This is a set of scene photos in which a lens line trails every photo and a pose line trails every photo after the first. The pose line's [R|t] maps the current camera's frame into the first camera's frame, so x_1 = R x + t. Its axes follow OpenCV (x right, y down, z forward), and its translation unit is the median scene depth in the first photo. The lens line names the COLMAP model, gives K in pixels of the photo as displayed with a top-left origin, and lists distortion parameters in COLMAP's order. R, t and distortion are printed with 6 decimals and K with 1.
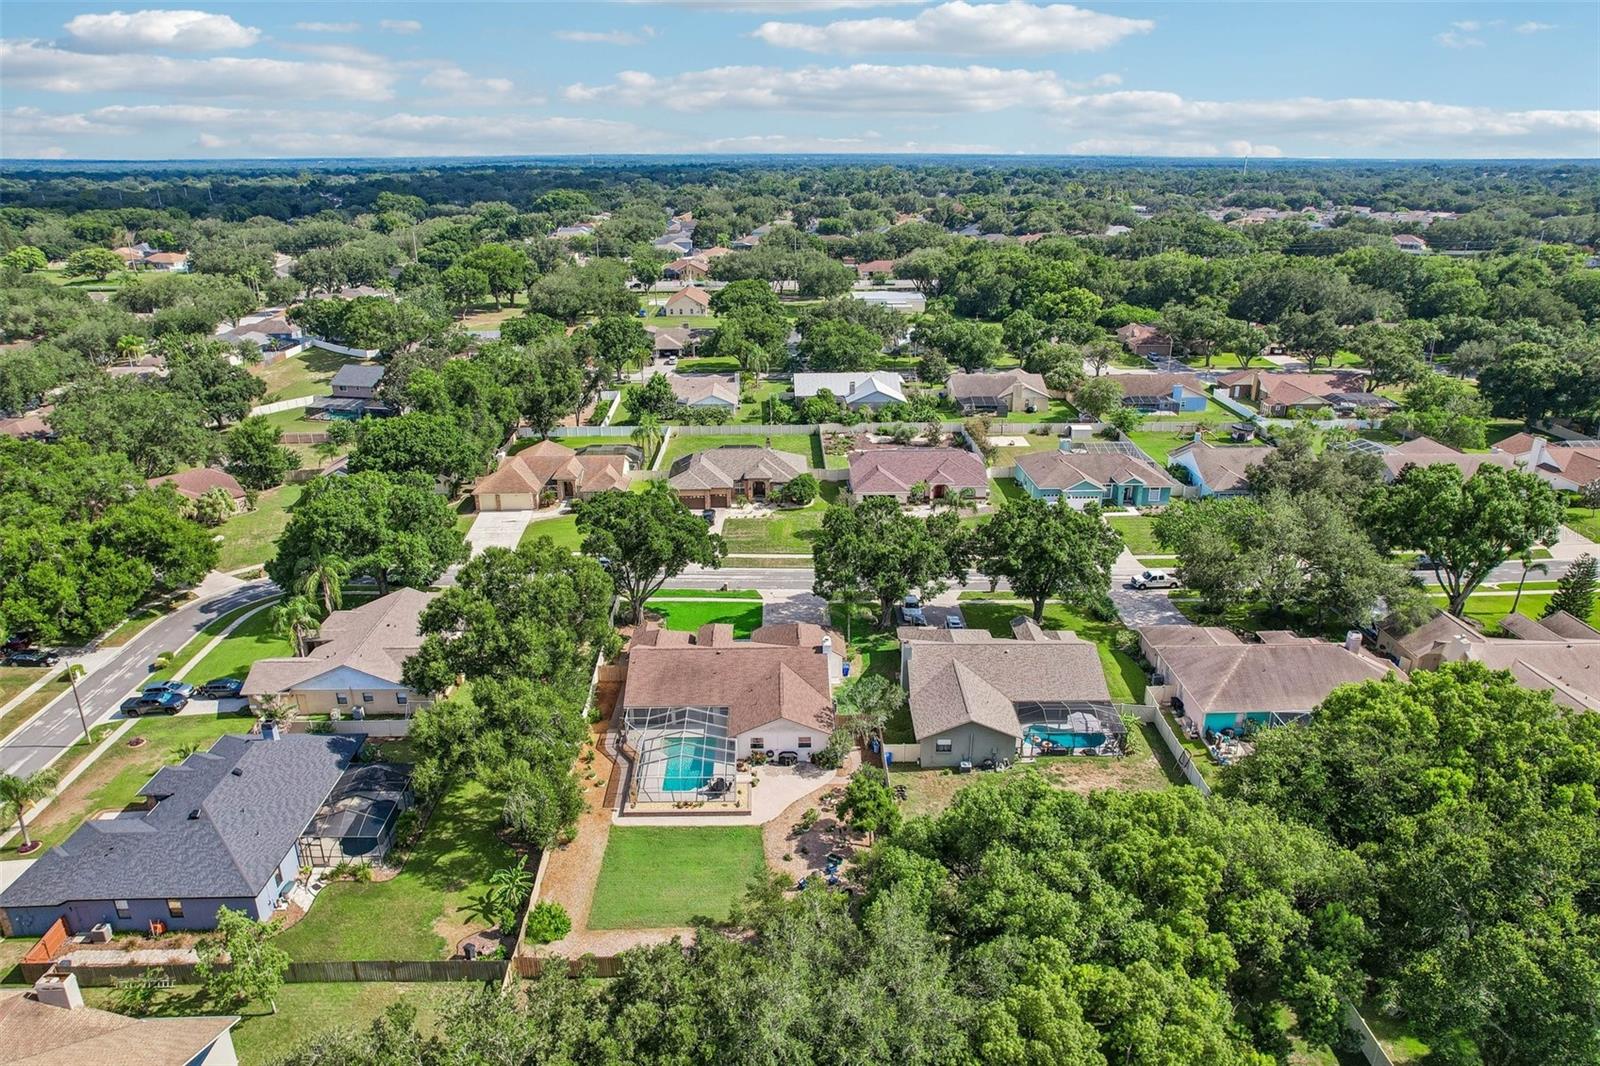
lens RADIAL K [[1026.5, 0, 800.0], [0, 1026.5, 533.0], [0, 0, 1]] dist [-0.043312, 0.001011]
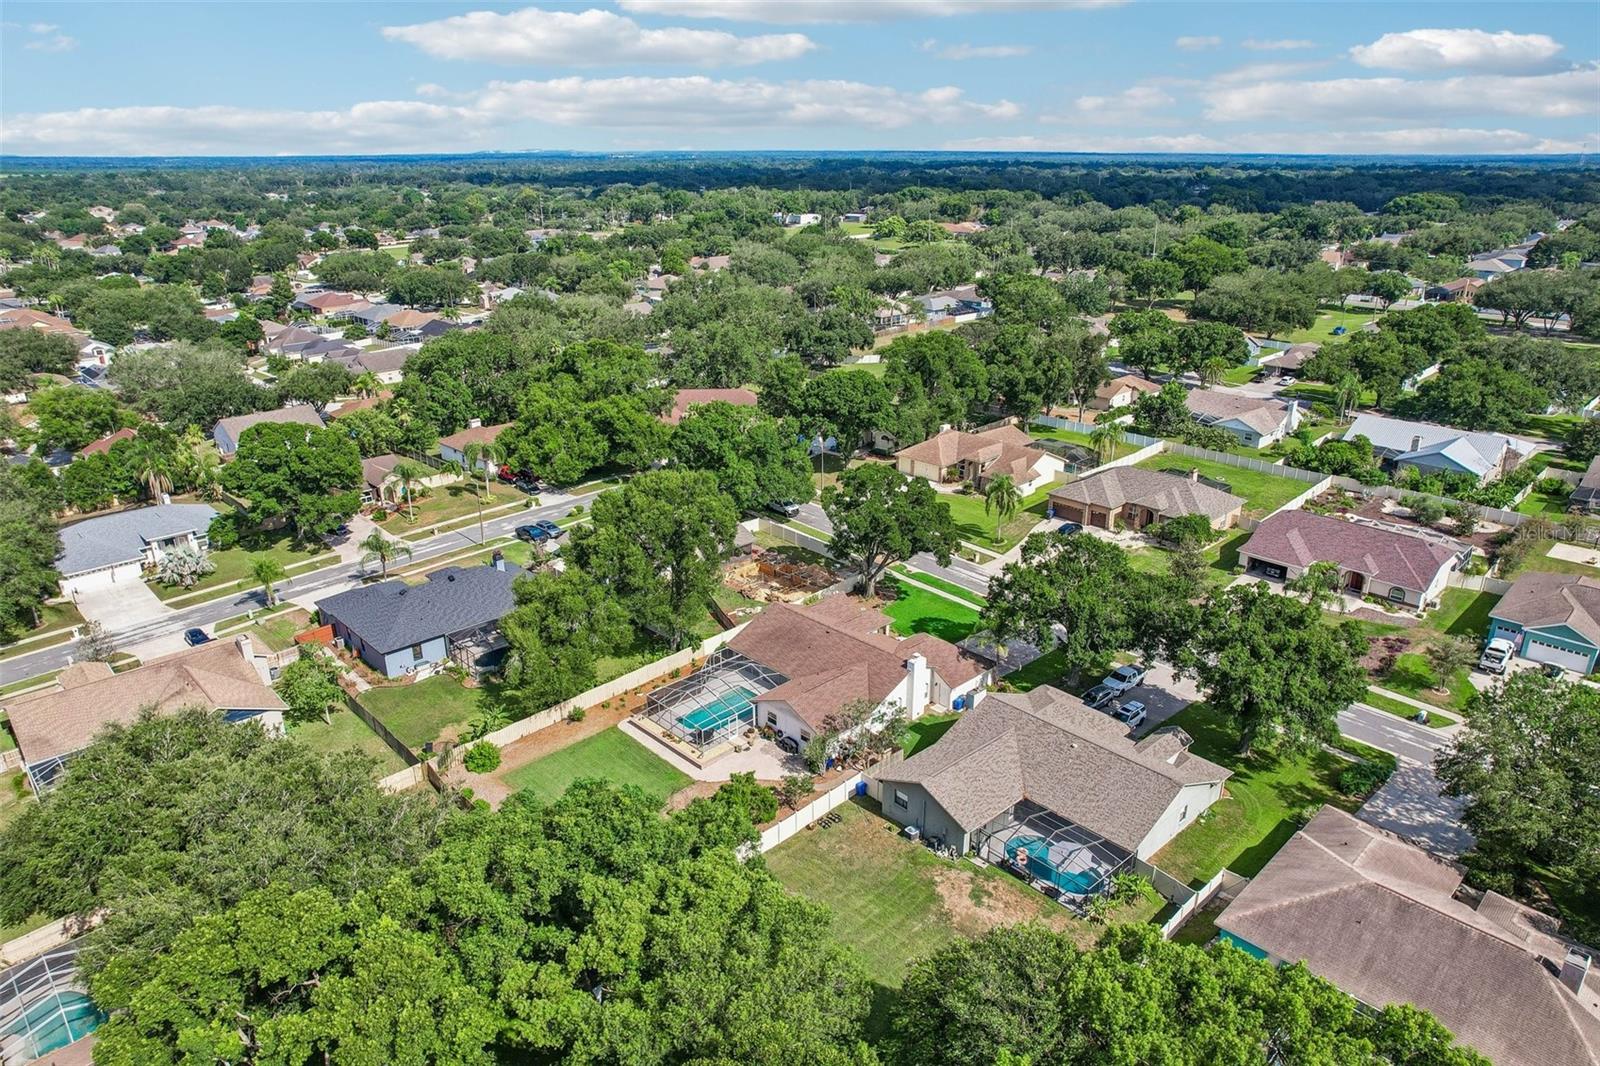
lens RADIAL K [[1026.5, 0, 800.0], [0, 1026.5, 533.0], [0, 0, 1]] dist [-0.043312, 0.001011]
pose [[0.676761, 0.258264, -0.689416, 0.619710], [-0.257798, 0.960292, 0.106671, -0.081194], [0.689590, 0.105539, 0.716468, 0.286693]]
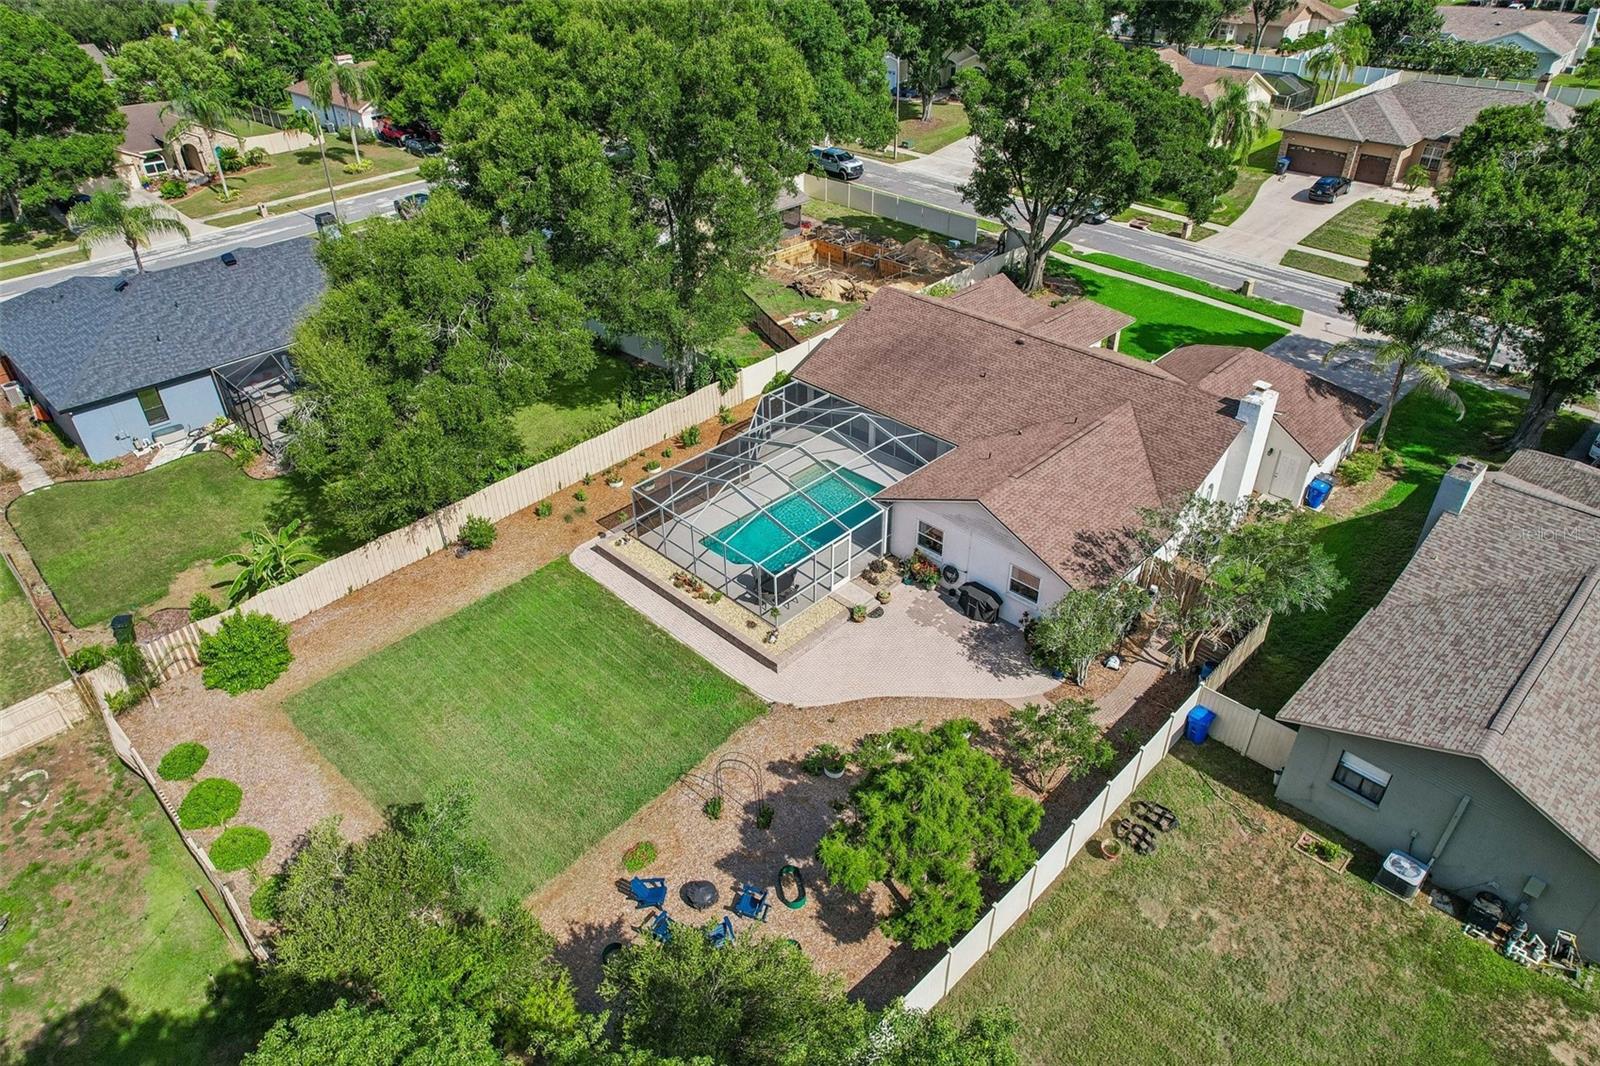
lens RADIAL K [[1020.8, 0, 802.4], [0, 1020.8, 537.0], [0, 0, 1]] dist [-0.073473, 0.066300]
pose [[0.697906, 0.399429, -0.594460, 0.172537], [-0.245715, 0.913193, 0.325118, 0.081003], [0.672719, -0.080834, 0.735469, 0.656520]]
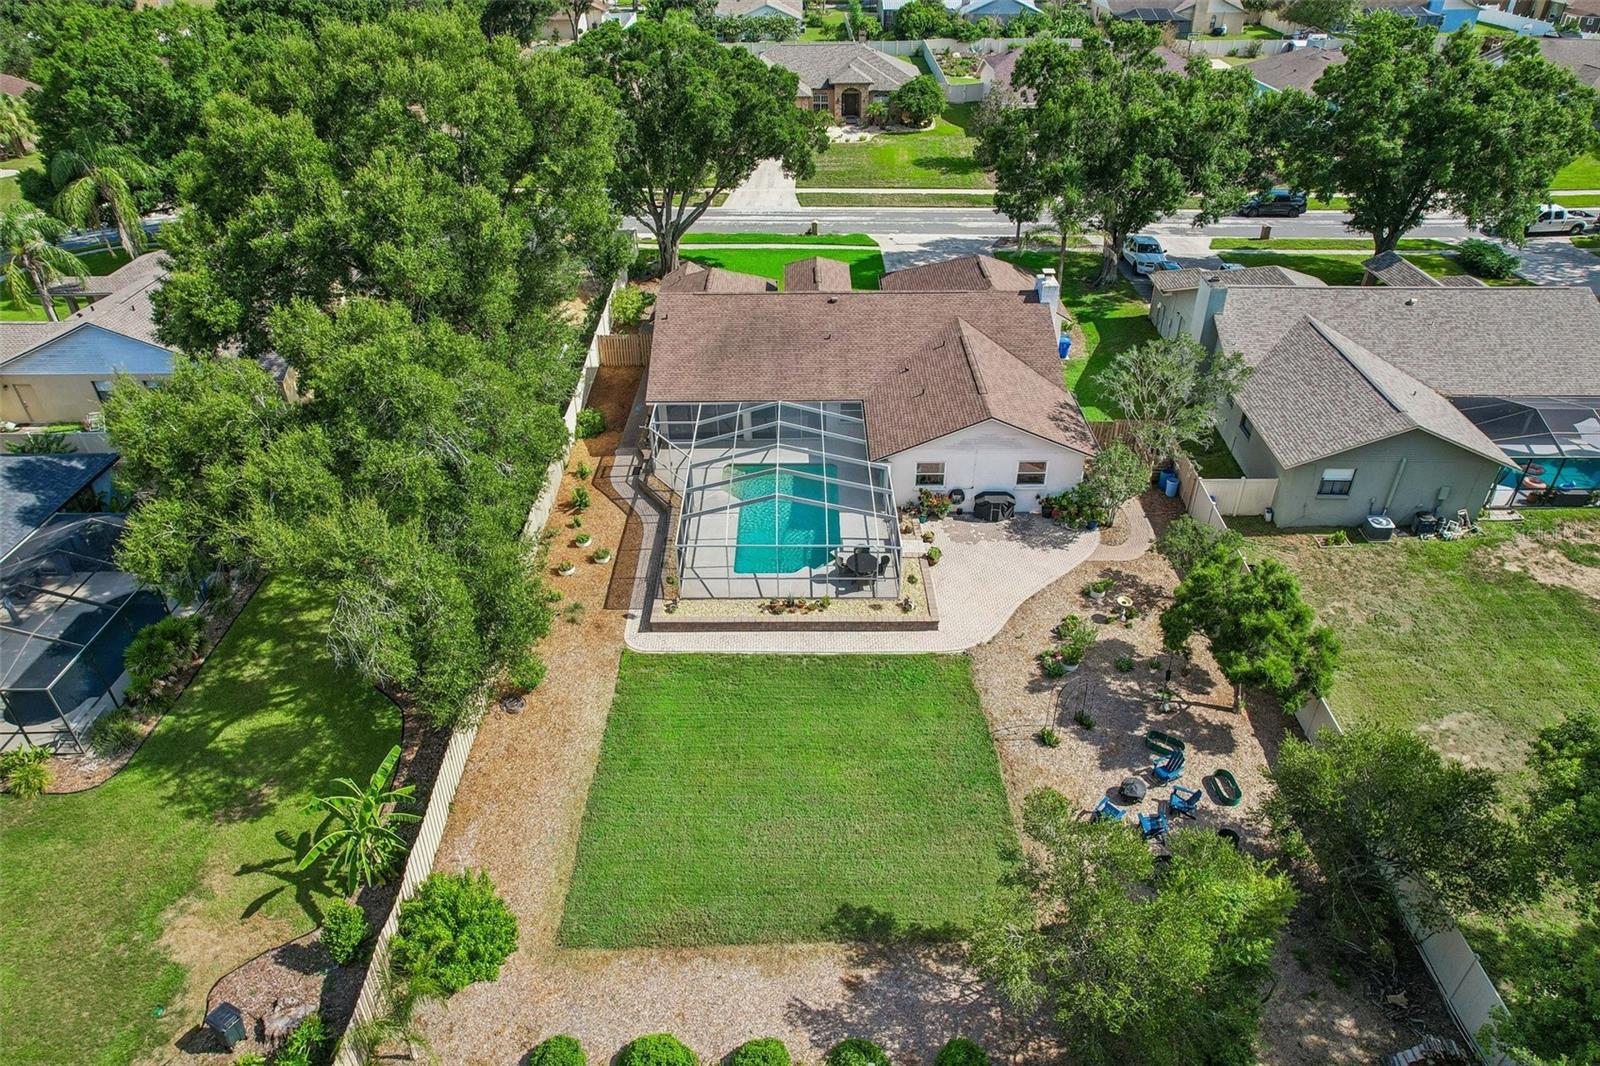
lens RADIAL K [[1020.8, 0, 802.4], [0, 1020.8, 537.0], [0, 0, 1]] dist [-0.073473, 0.066300]
pose [[0.999638, 0.008194, -0.025617, -0.088774], [-0.001919, 0.971765, 0.235943, 0.123699], [0.026827, -0.235808, 0.971429, 0.539820]]
